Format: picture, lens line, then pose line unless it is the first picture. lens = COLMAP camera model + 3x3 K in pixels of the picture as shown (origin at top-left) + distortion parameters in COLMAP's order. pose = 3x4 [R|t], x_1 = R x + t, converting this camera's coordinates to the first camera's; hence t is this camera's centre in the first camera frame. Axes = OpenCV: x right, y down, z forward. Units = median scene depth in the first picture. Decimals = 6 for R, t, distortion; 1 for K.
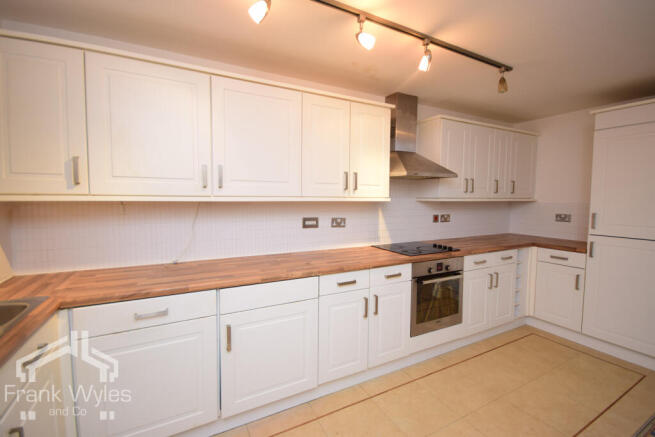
lens RADIAL K [[287.5, 0, 327.2], [0, 287.5, 216.9], [0, 0, 1]] dist [0.000598, -0.000085]
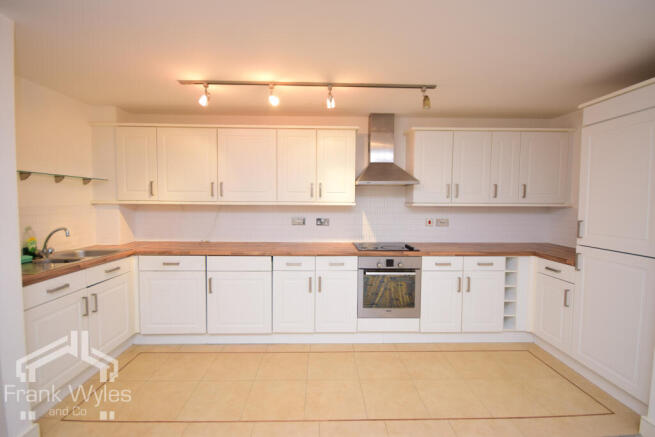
lens RADIAL K [[287.5, 0, 326.2], [0, 287.5, 217.9], [0, 0, 1]] dist [0.000598, -0.000085]
pose [[0.896914, 0.025312, -0.441479, 0.643664], [-0.030370, 0.999529, -0.004393, 0.007150], [0.441160, 0.017348, 0.897261, -0.141158]]
